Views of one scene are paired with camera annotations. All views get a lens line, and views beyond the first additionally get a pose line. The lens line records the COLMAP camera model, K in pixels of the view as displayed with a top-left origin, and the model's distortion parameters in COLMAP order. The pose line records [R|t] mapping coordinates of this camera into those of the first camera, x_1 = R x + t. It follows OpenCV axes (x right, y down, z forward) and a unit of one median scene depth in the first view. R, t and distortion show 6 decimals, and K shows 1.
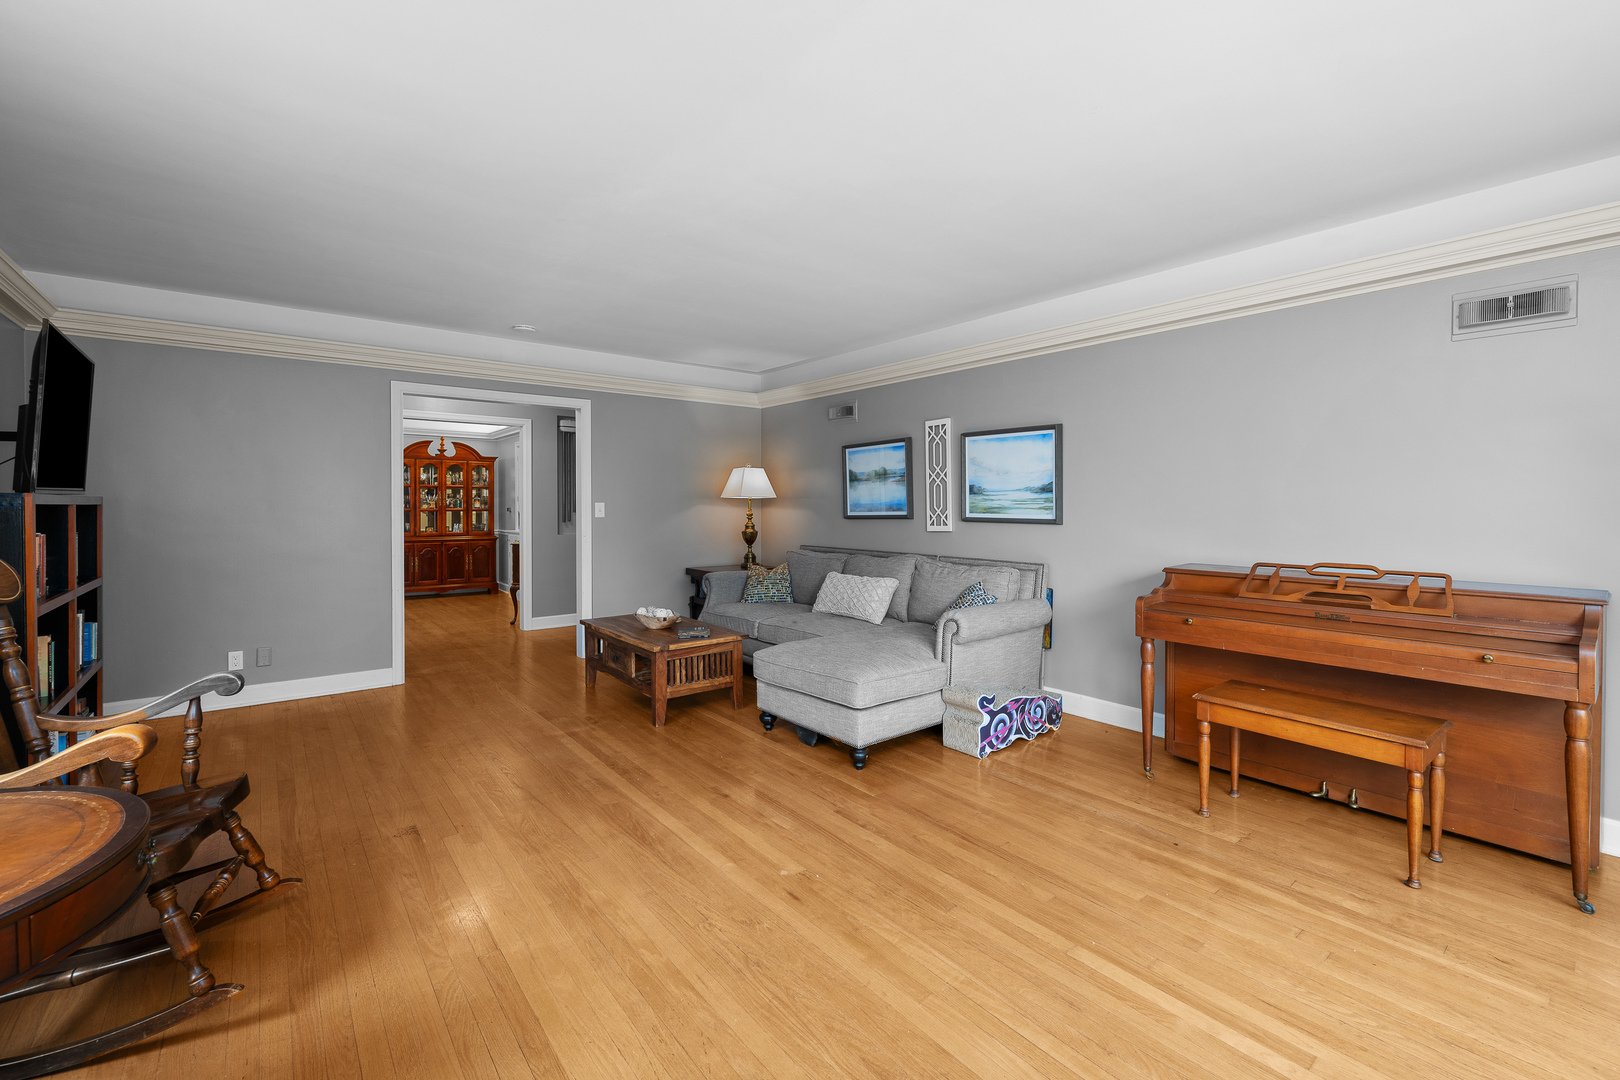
lens RADIAL K [[691.9, 0, 811.0], [0, 691.9, 503.9], [0, 0, 1]] dist [-0.000112, -0.000277]
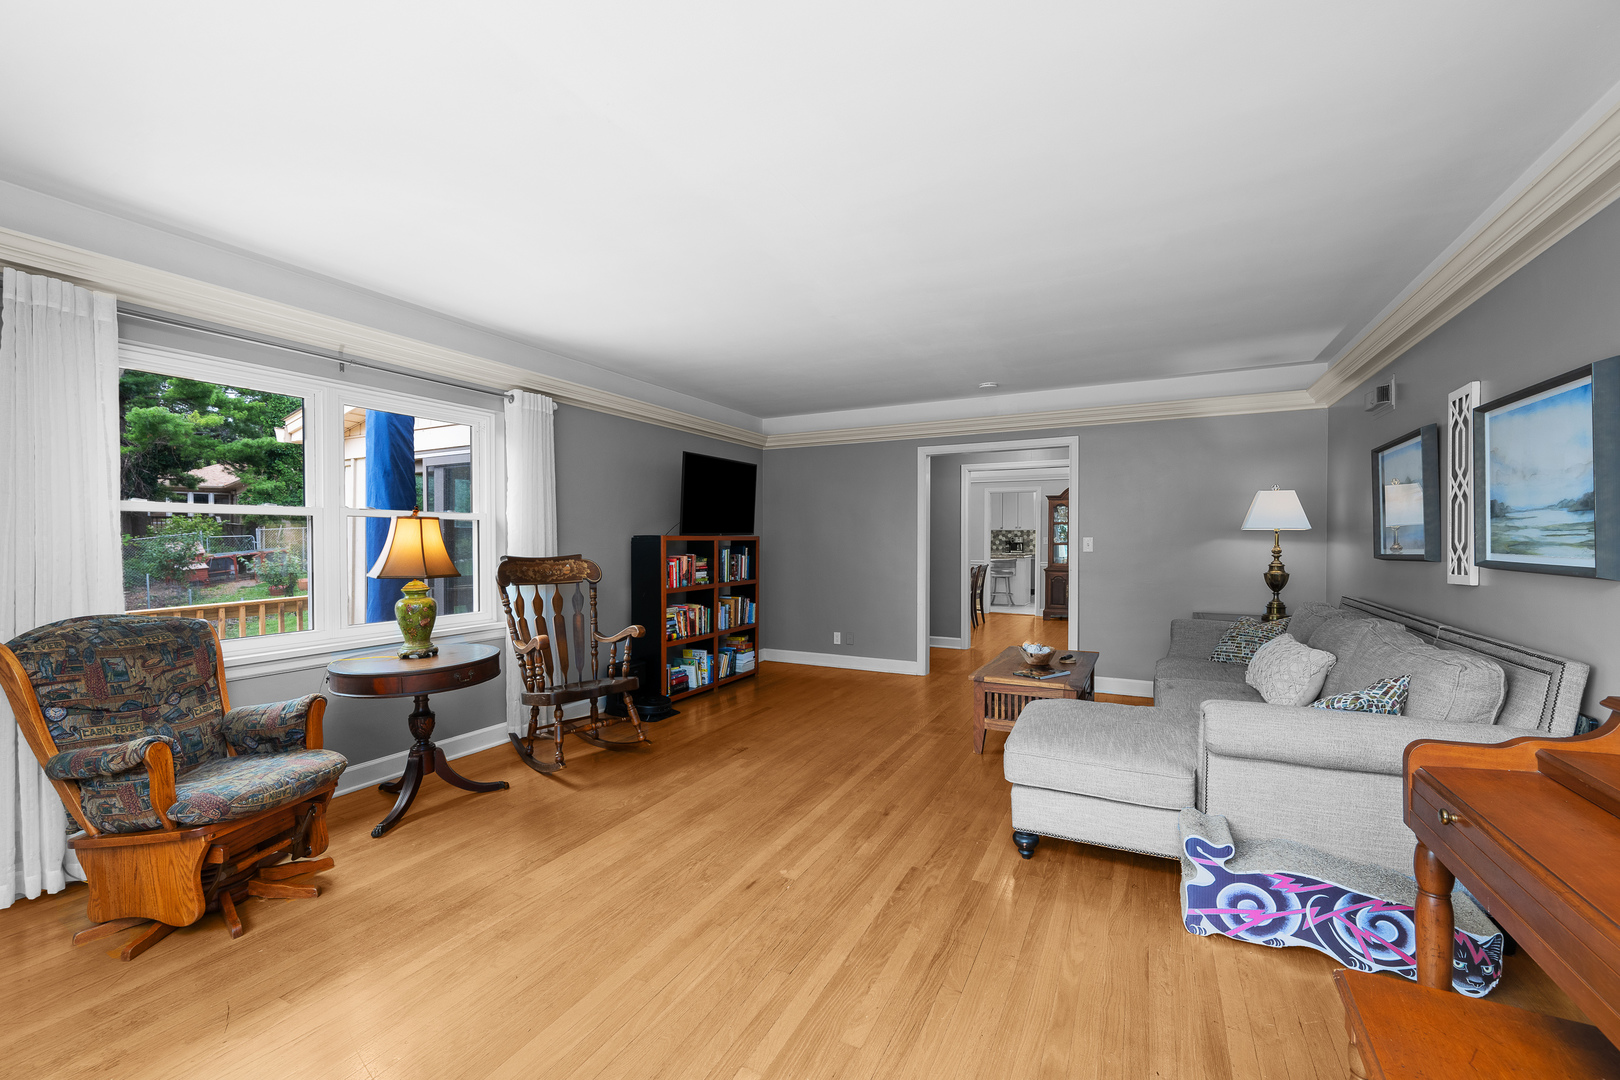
lens RADIAL K [[648.0, 0, 810.0], [0, 648.0, 540.0], [0, 0, 1]] dist [-0.000748, -0.000293]
pose [[0.413422, -0.001499, -0.910538, 0.618408], [0.003267, 0.999995, -0.000163, 0.001826], [0.910534, -0.002907, 0.413425, 0.409935]]
